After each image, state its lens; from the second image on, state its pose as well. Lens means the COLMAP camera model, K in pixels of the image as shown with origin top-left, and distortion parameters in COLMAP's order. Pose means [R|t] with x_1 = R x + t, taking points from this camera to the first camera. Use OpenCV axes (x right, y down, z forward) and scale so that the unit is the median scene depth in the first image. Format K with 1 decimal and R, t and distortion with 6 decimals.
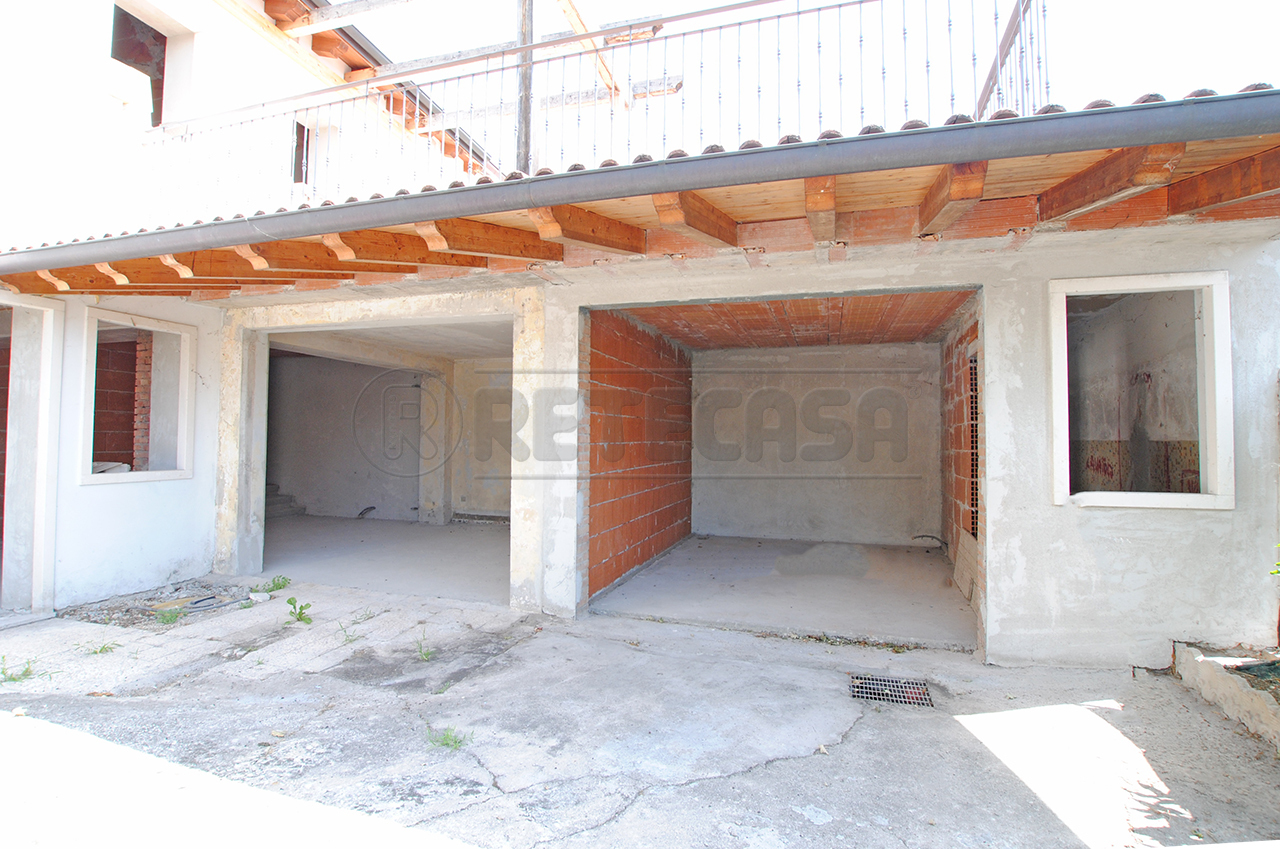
lens RADIAL K [[609.0, 0, 637.9], [0, 609.0, 416.2], [0, 0, 1]] dist [-0.030013, 0.000989]
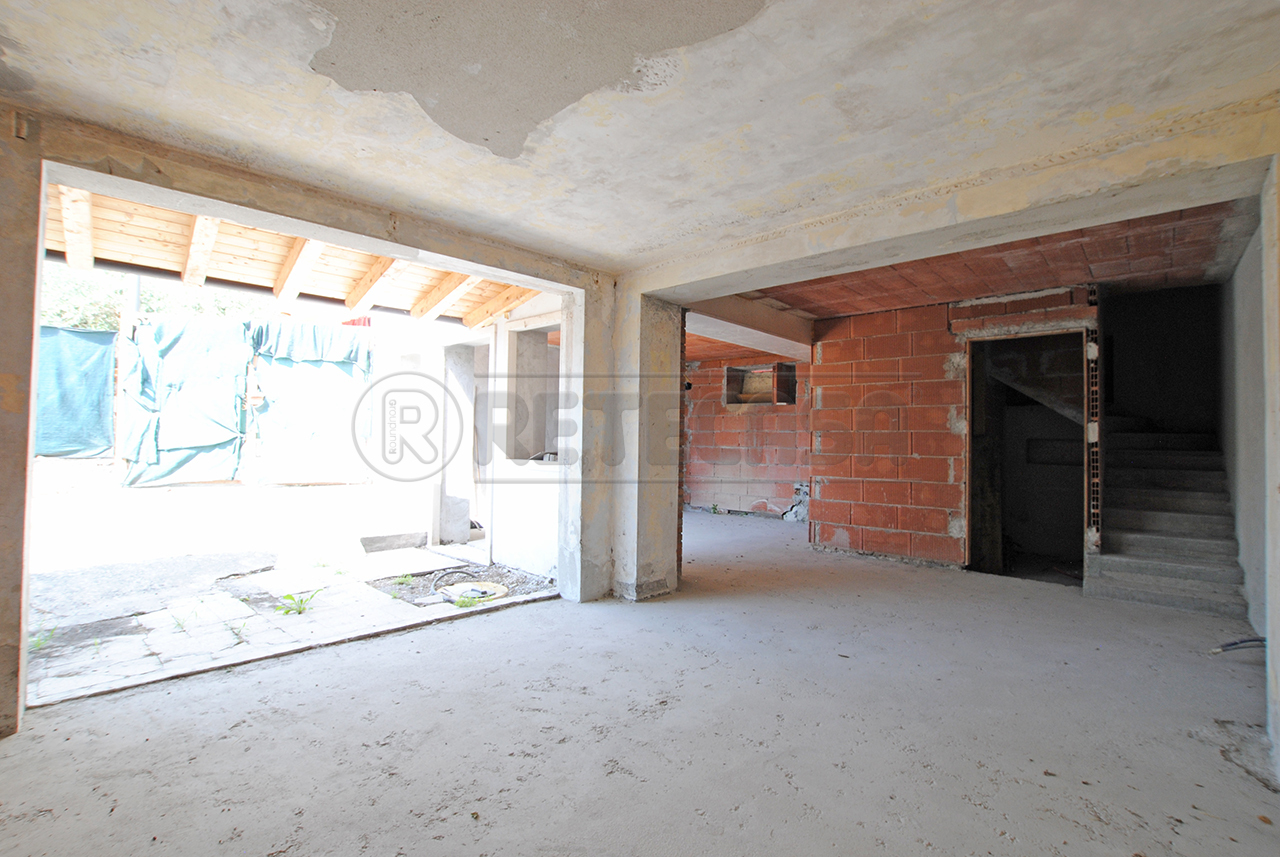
lens RADIAL K [[576.3, 0, 644.2], [0, 576.3, 428.5], [0, 0, 1]] dist [-0.035856, 0.006296]
pose [[-0.461648, -0.037718, -0.886261, -0.010184], [0.011484, 0.998758, -0.048487, 0.105376], [0.886989, -0.032562, -0.460641, 1.989735]]
